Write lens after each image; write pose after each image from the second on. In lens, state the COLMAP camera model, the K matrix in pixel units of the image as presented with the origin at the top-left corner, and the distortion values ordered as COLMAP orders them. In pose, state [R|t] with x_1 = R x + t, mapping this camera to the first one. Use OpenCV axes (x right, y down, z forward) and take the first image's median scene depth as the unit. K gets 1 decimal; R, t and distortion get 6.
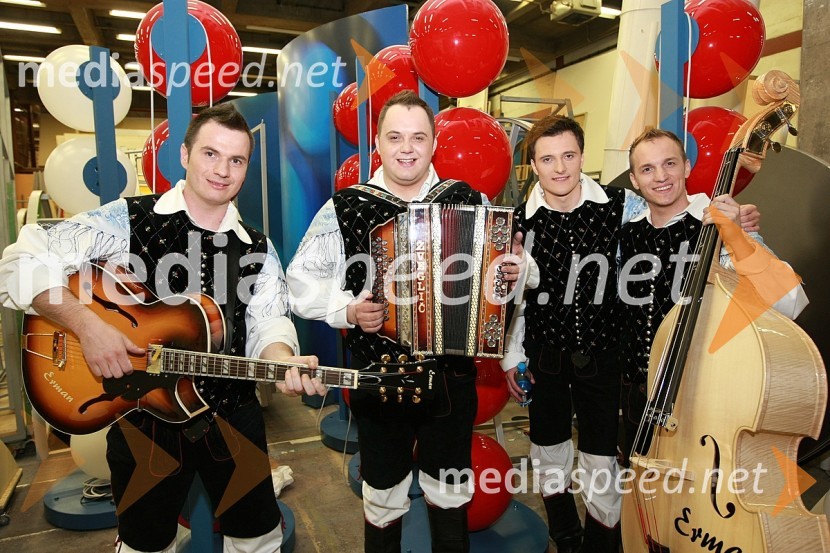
lens RADIAL K [[522.3, 0, 452.1], [0, 522.3, 277.4], [0, 0, 1]] dist [-0.062815, 0.000231]
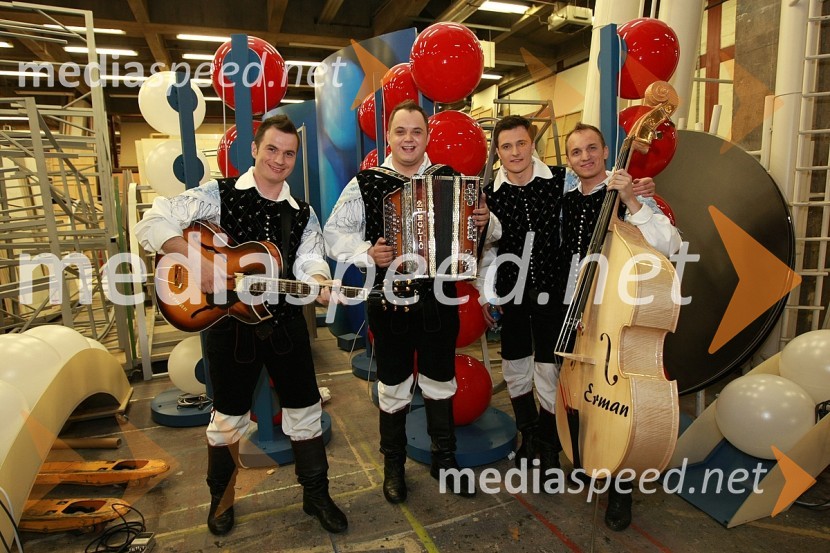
lens RADIAL K [[452.7, 0, 438.1], [0, 452.7, 270.6], [0, 0, 1]] dist [-0.094598, 0.024315]
pose [[0.997984, -0.004032, -0.063338, 0.070250], [0.006066, 0.999471, 0.031955, 0.057655], [0.063175, -0.032275, 0.997480, -0.202294]]
